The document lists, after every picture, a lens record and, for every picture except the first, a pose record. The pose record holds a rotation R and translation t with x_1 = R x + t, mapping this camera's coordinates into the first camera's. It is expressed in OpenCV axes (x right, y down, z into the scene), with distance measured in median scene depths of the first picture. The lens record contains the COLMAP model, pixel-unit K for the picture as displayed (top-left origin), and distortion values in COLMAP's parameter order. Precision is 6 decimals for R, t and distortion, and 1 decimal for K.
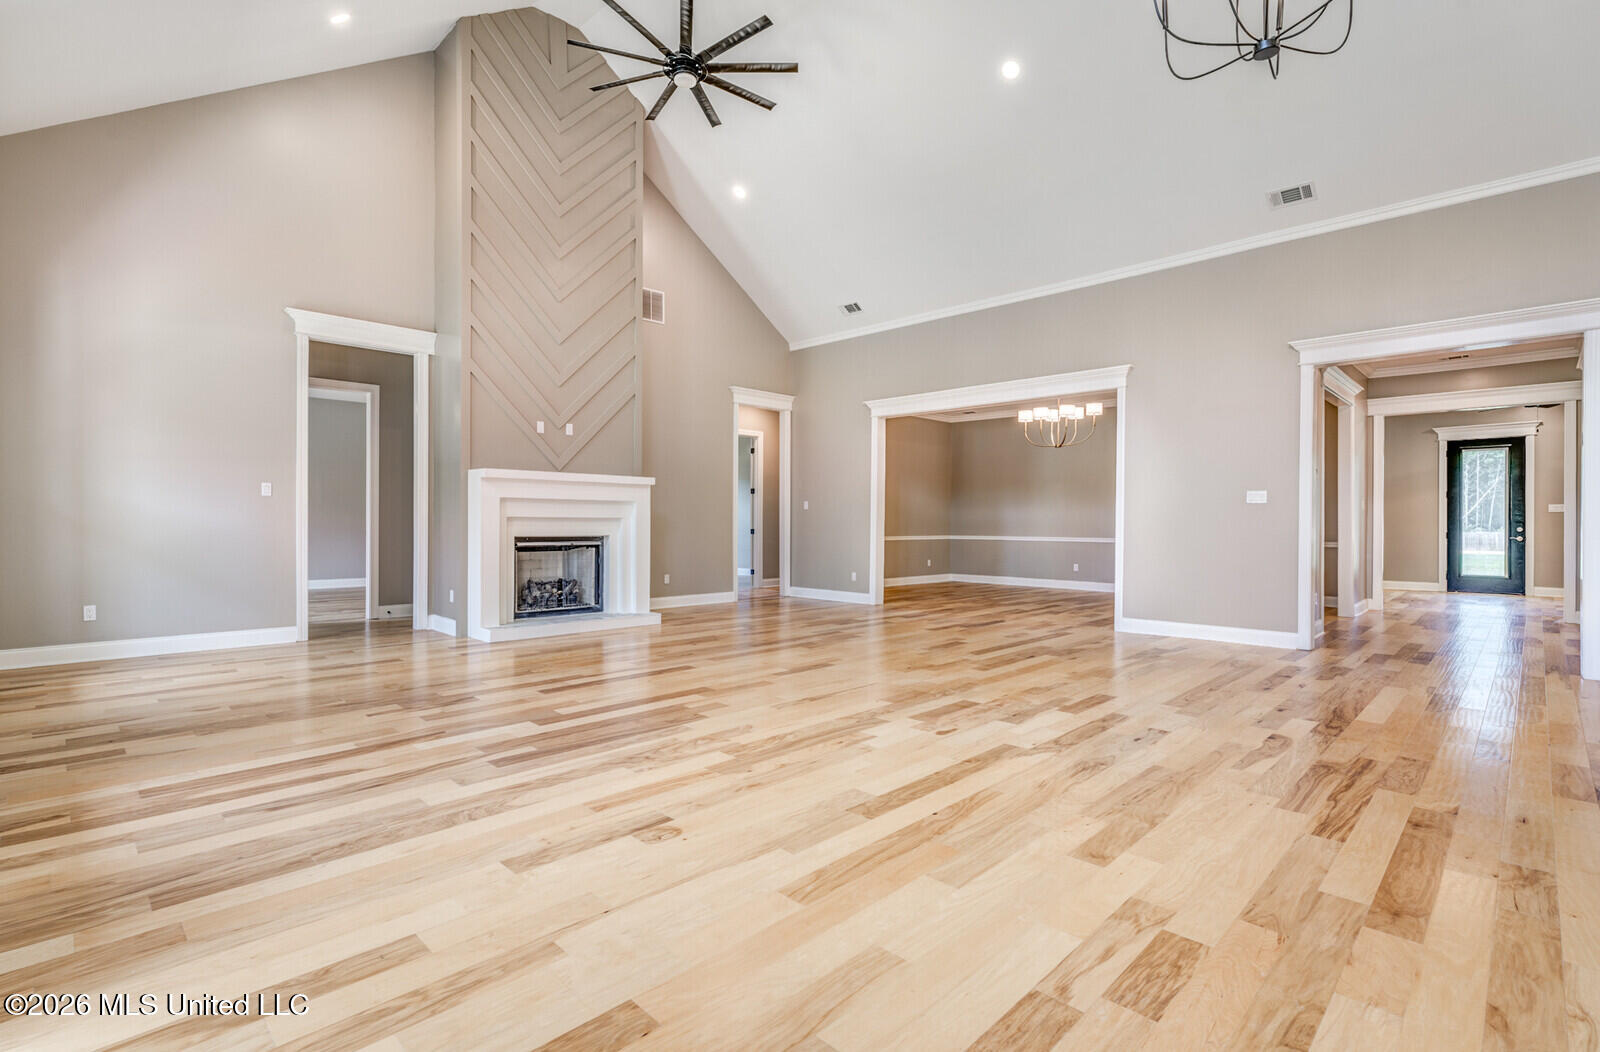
lens RADIAL K [[759.5, 0, 792.6], [0, 759.5, 521.9], [0, 0, 1]] dist [-0.002152, 0.002494]
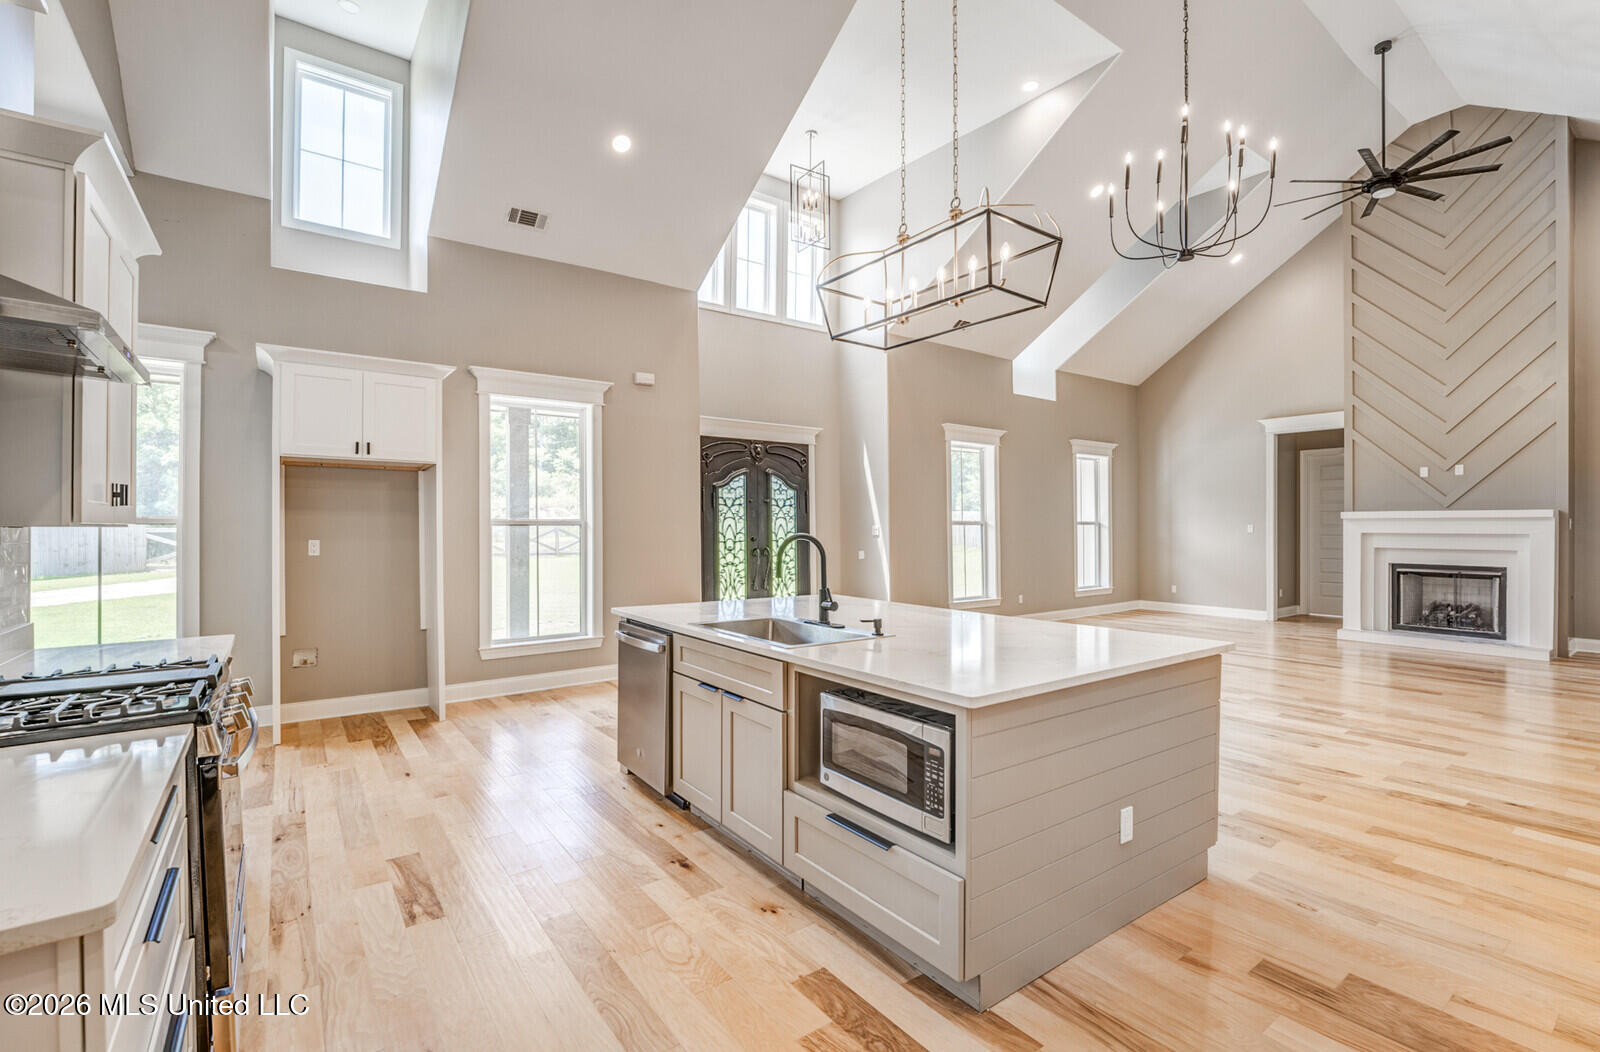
lens RADIAL K [[700.5, 0, 768.1], [0, 700.5, 520.2], [0, 0, 1]] dist [-0.008646, 0.001379]
pose [[-0.144856, -0.011391, -0.989387, 6.014737], [-0.005098, 0.999929, -0.010766, -0.220103], [0.989440, 0.003485, -0.144903, 0.990458]]
